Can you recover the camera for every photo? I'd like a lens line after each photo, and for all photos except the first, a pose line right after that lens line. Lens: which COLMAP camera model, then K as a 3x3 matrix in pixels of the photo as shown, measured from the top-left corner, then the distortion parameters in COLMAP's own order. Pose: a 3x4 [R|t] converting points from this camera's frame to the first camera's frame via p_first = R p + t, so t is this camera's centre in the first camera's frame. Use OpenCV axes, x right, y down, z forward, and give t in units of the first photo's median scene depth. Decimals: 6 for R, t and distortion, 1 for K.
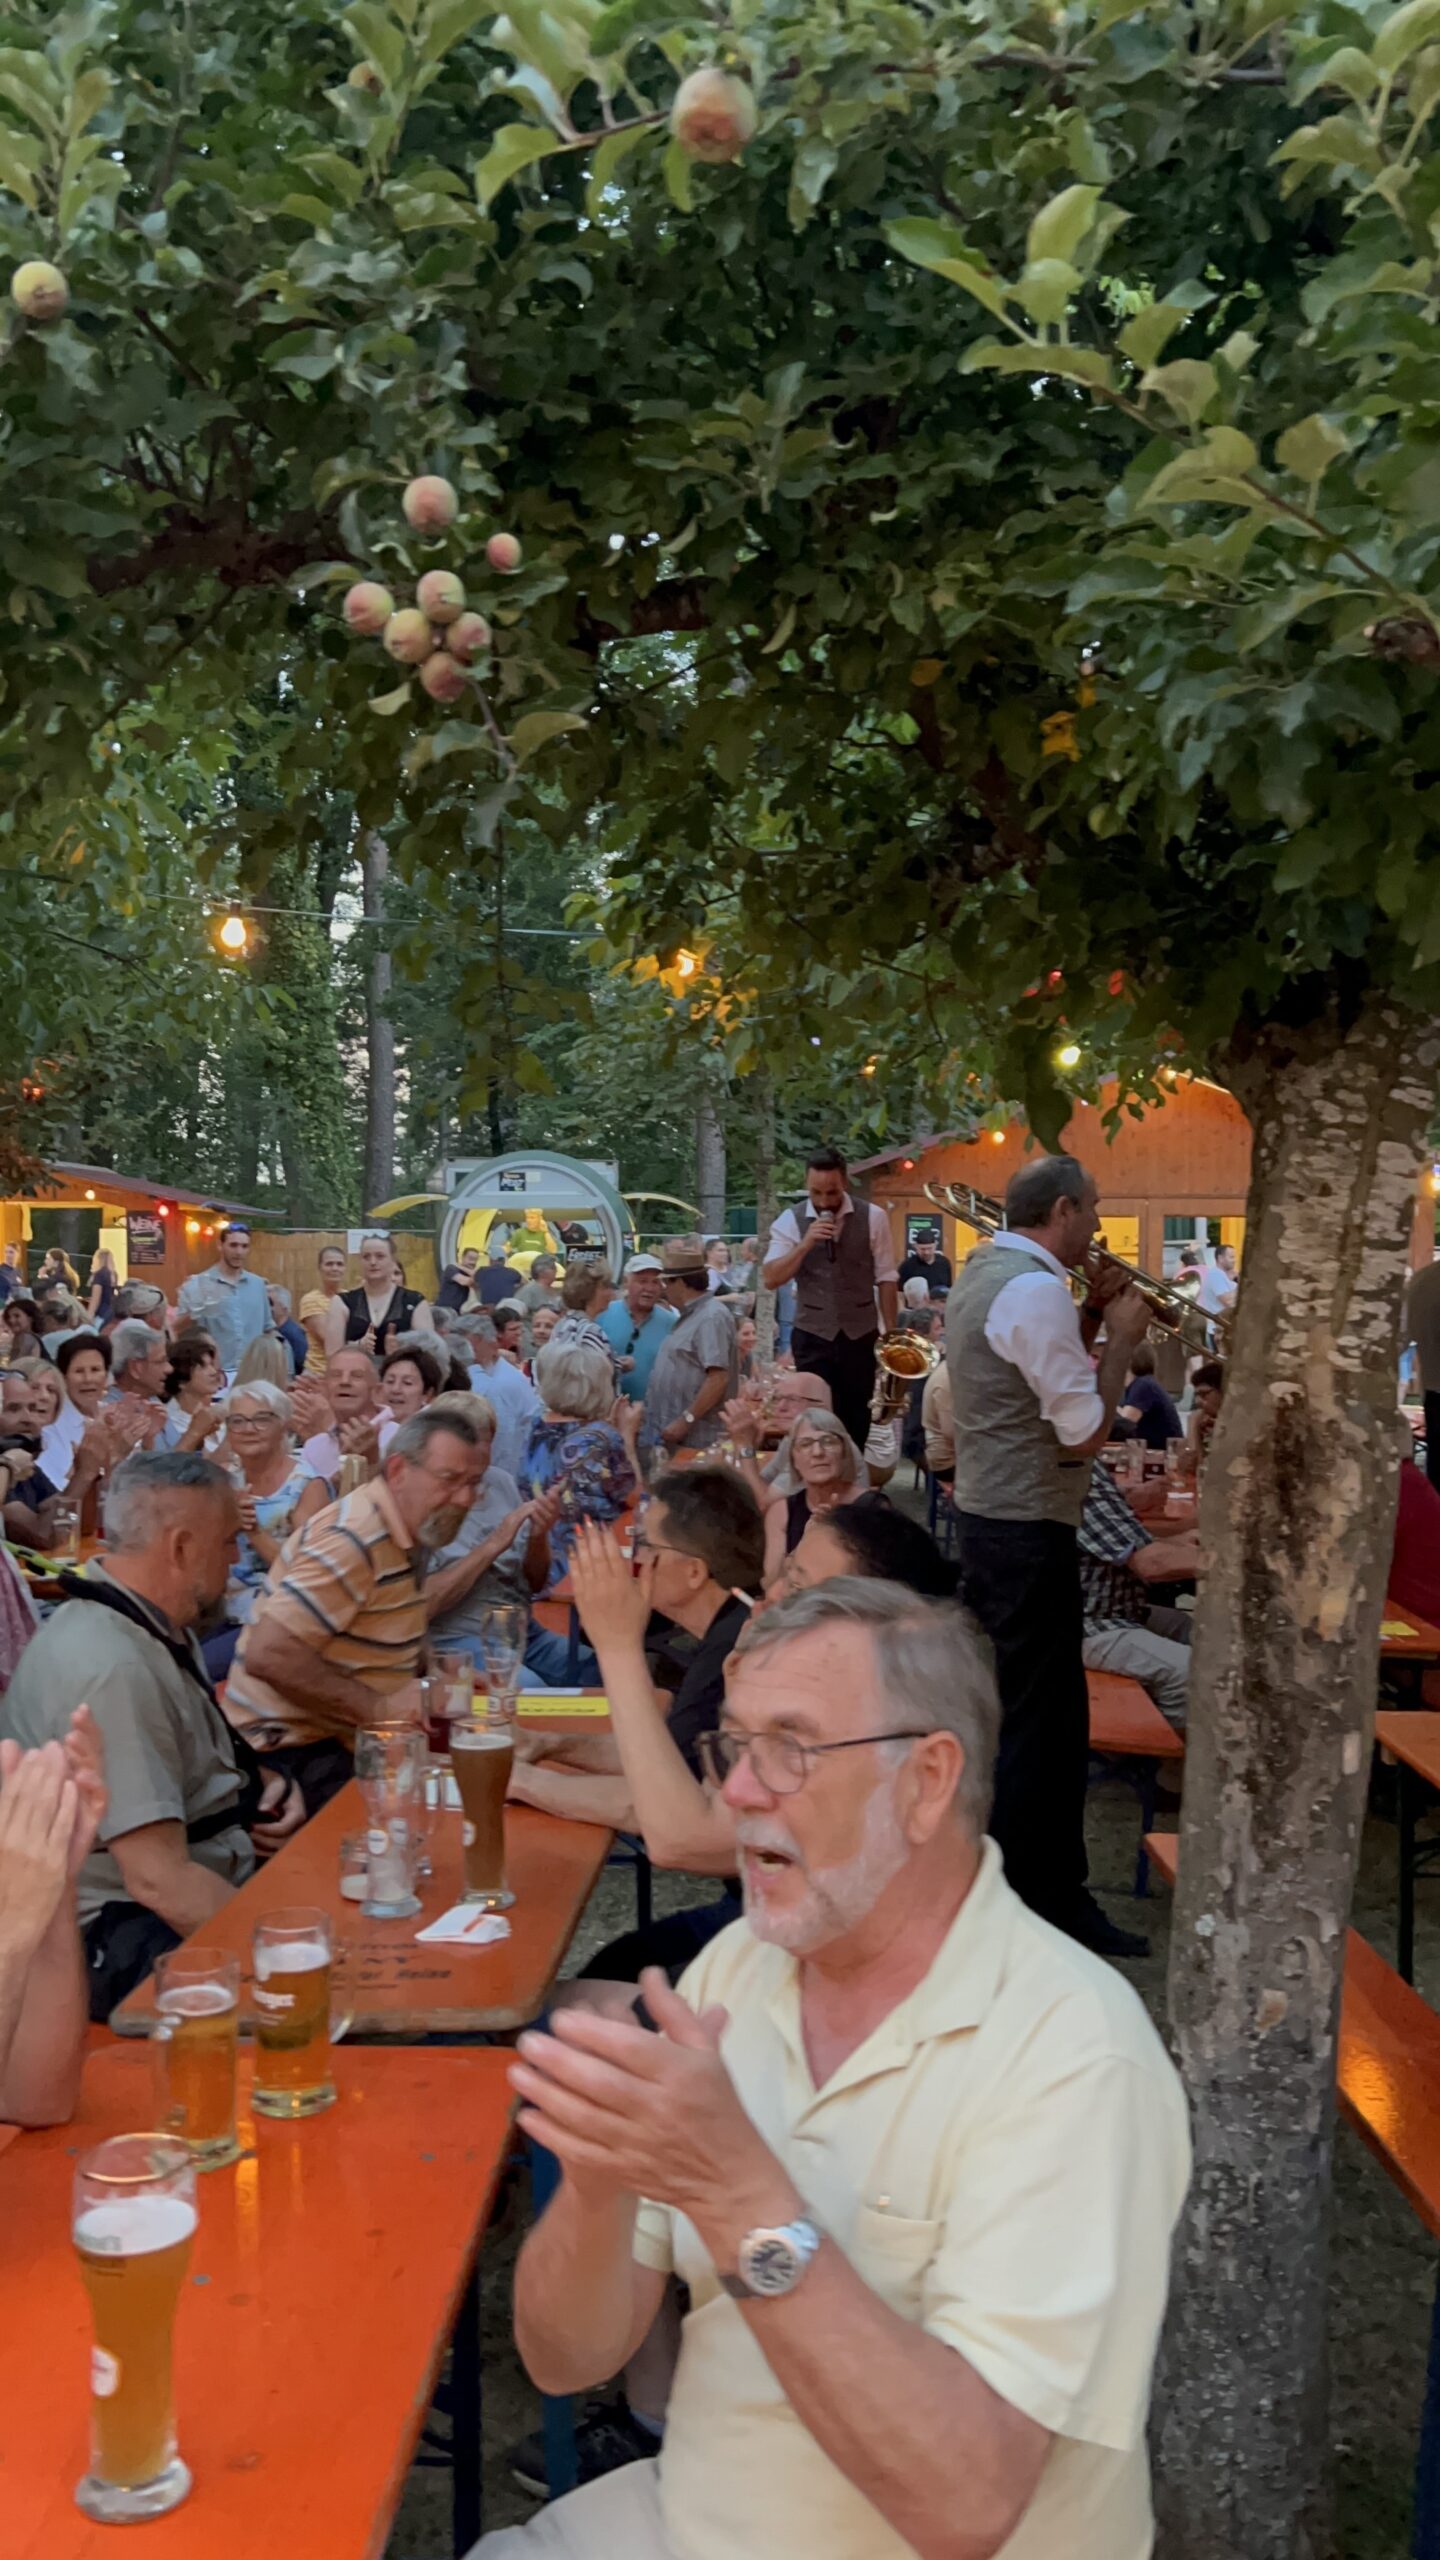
lens RADIAL K [[2156.2, 0, 715.6], [0, 2156.2, 1334.1], [0, 0, 1]] dist [-0.003138, -0.004206]
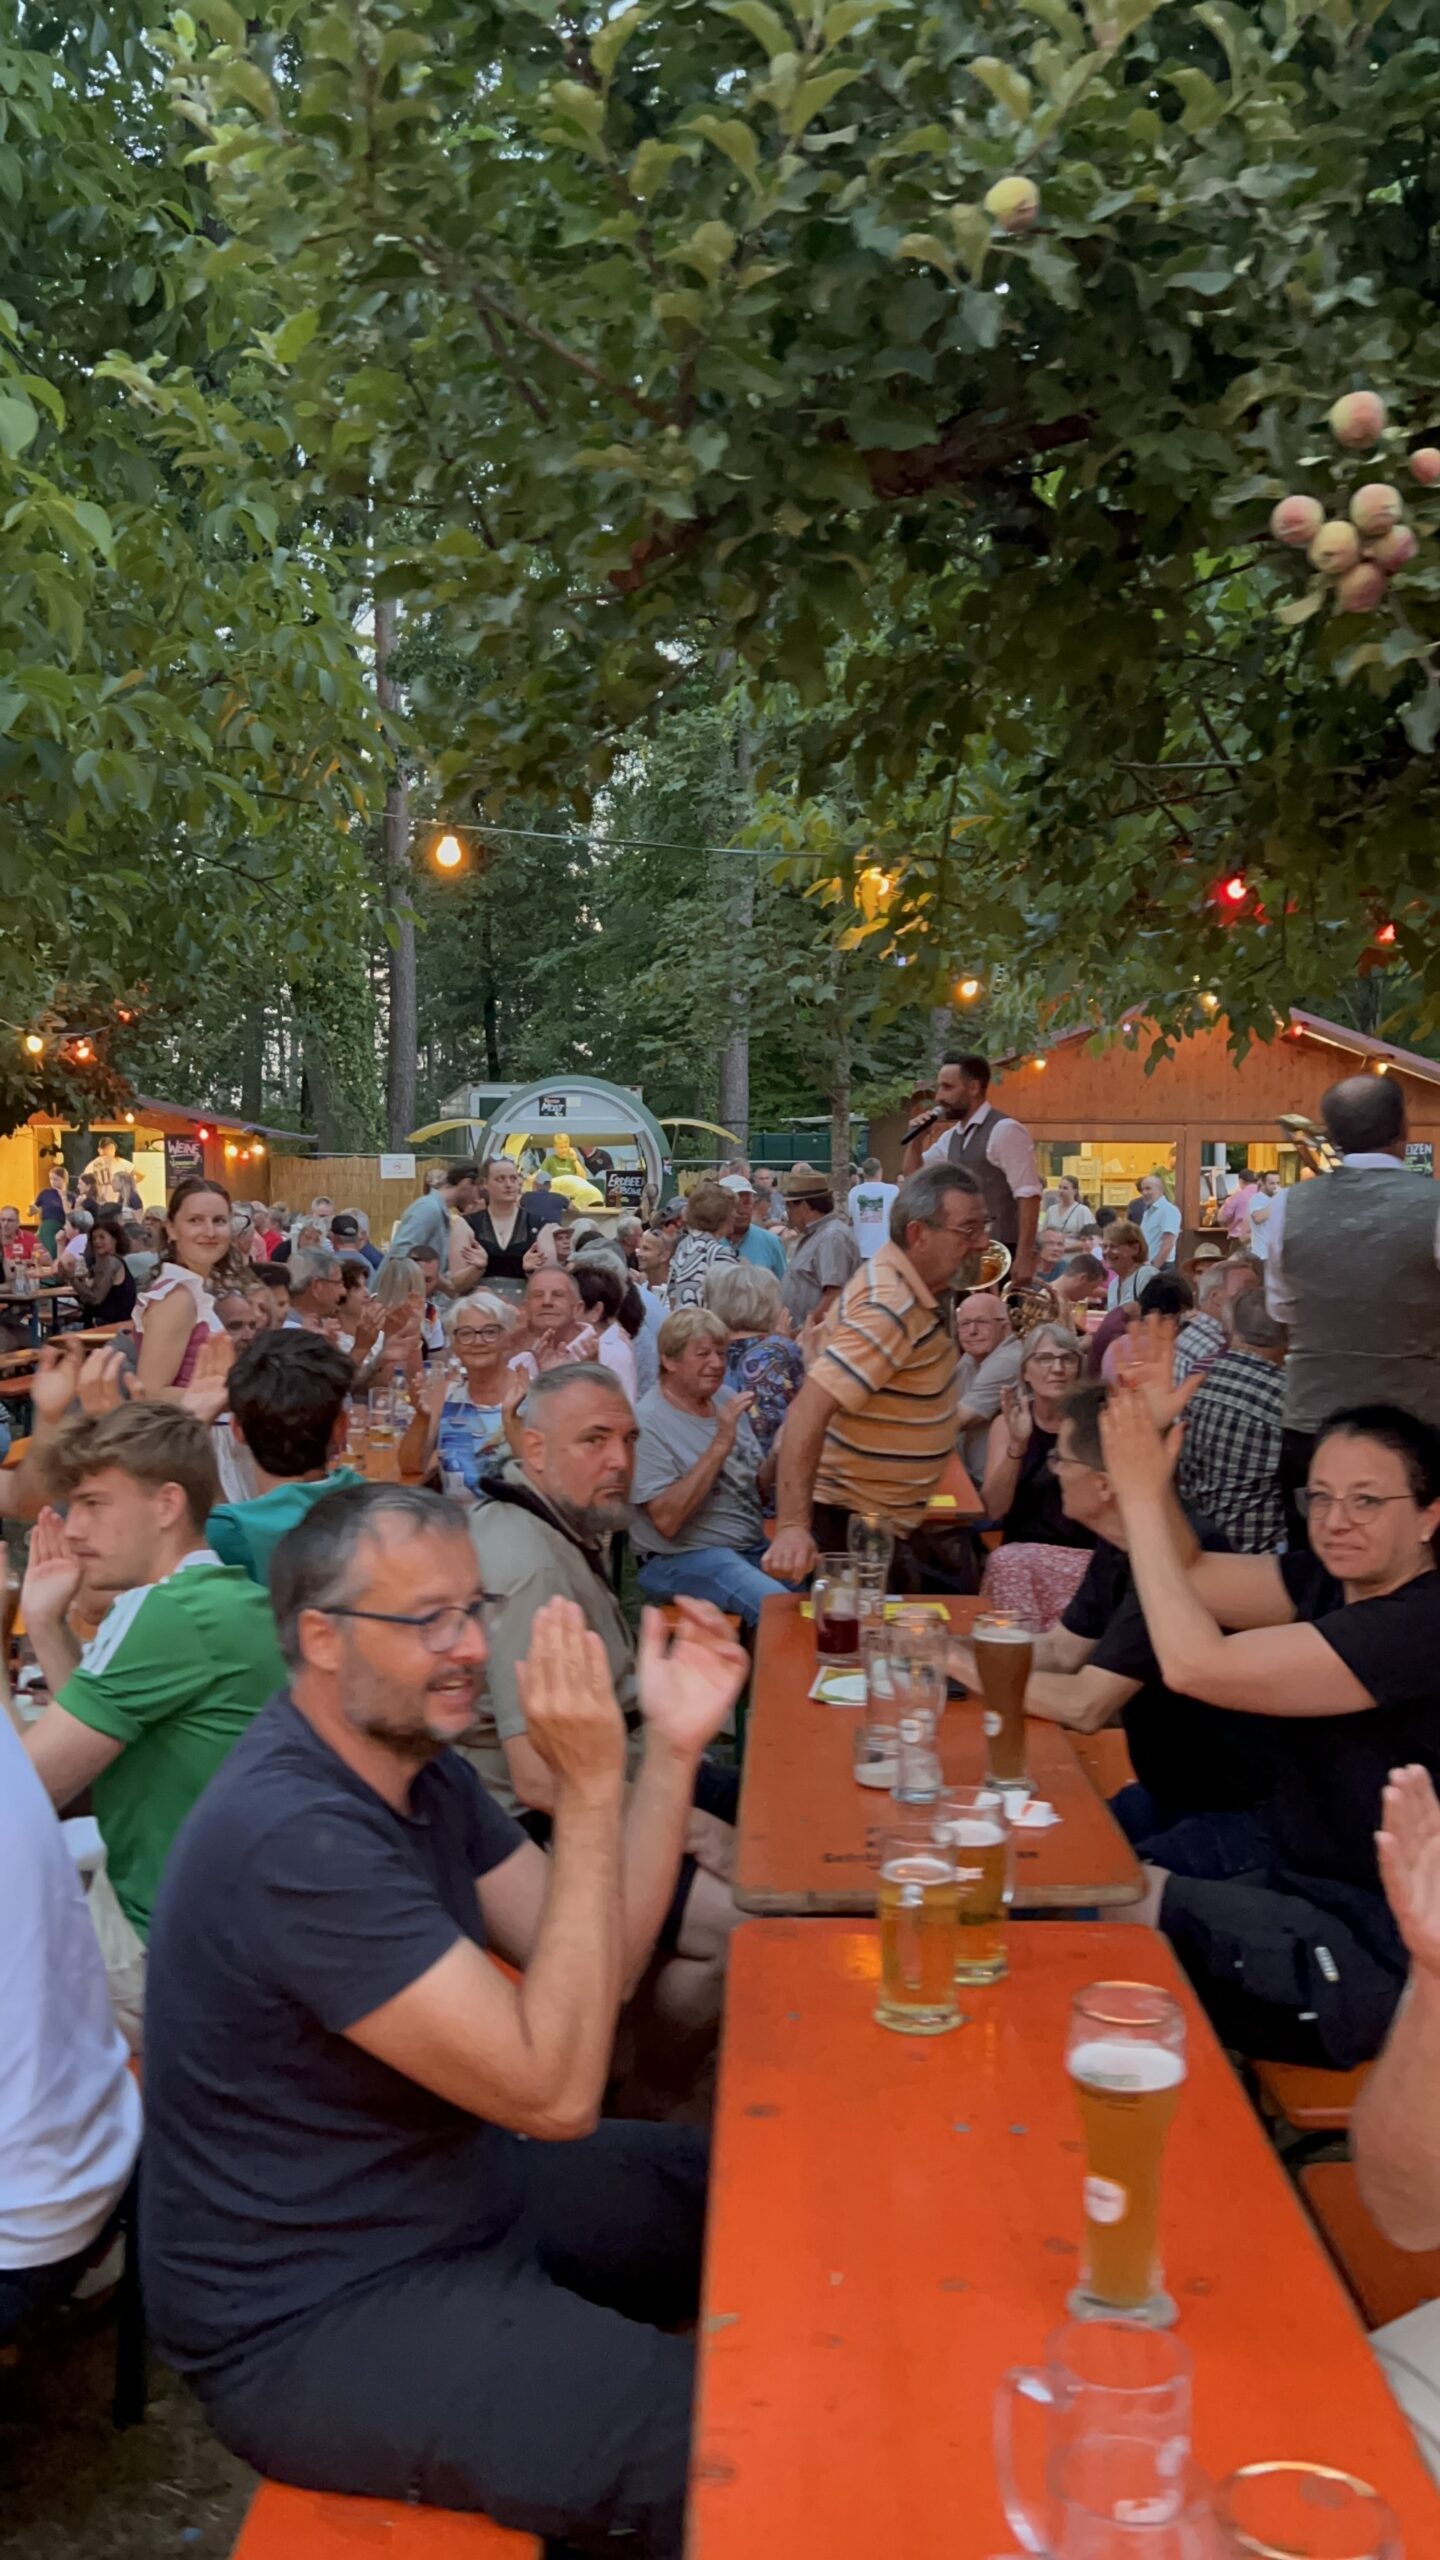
lens RADIAL K [[2160.7, 0, 688.5], [0, 2160.7, 1339.2], [0, 0, 1]] dist [0.004969, -0.008541]
pose [[0.999964, 0.002141, 0.008179, -0.213223], [-0.002428, 0.999377, 0.035203, 0.008932], [-0.008098, -0.035222, 0.999347, -0.021379]]
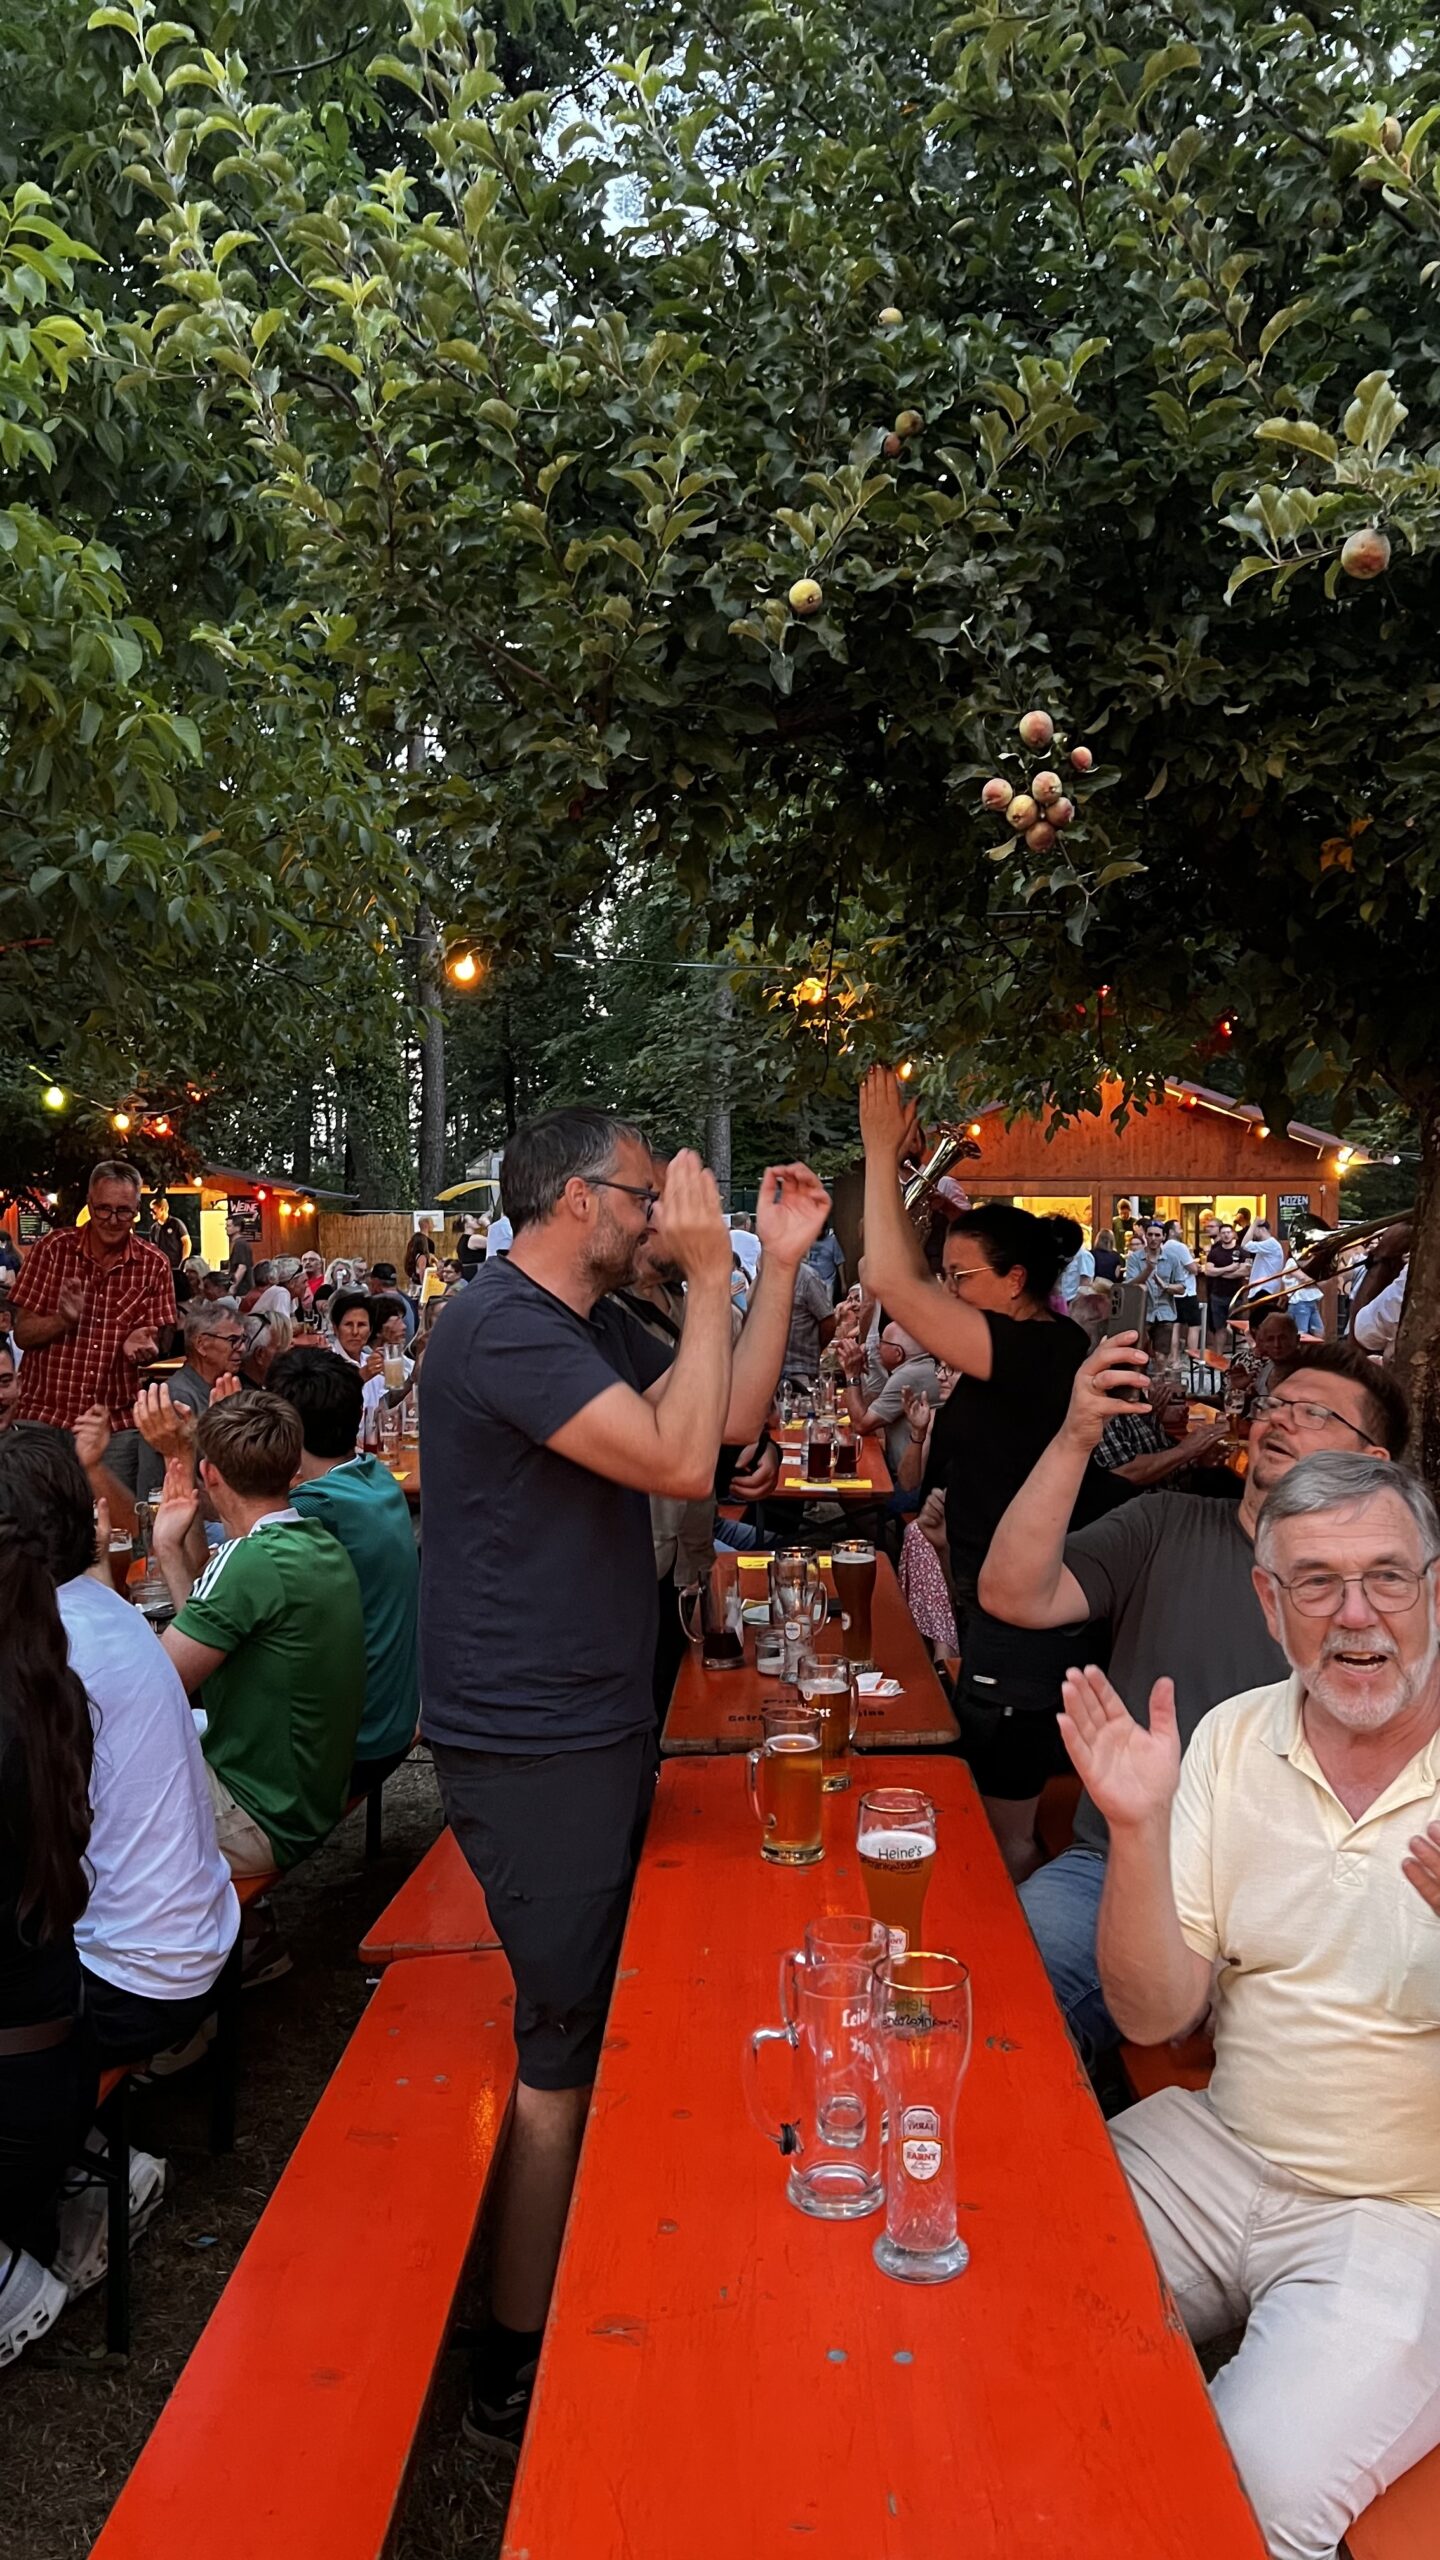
lens RADIAL K [[1900.9, 0, 726.4], [0, 1900.9, 1322.7], [0, 0, 1]] dist [0.017004, -0.039352]
pose [[0.999578, -0.006276, 0.028369, -0.186412], [0.006007, 0.999936, 0.009567, 0.017254], [-0.028427, -0.009393, 0.999552, -0.183966]]
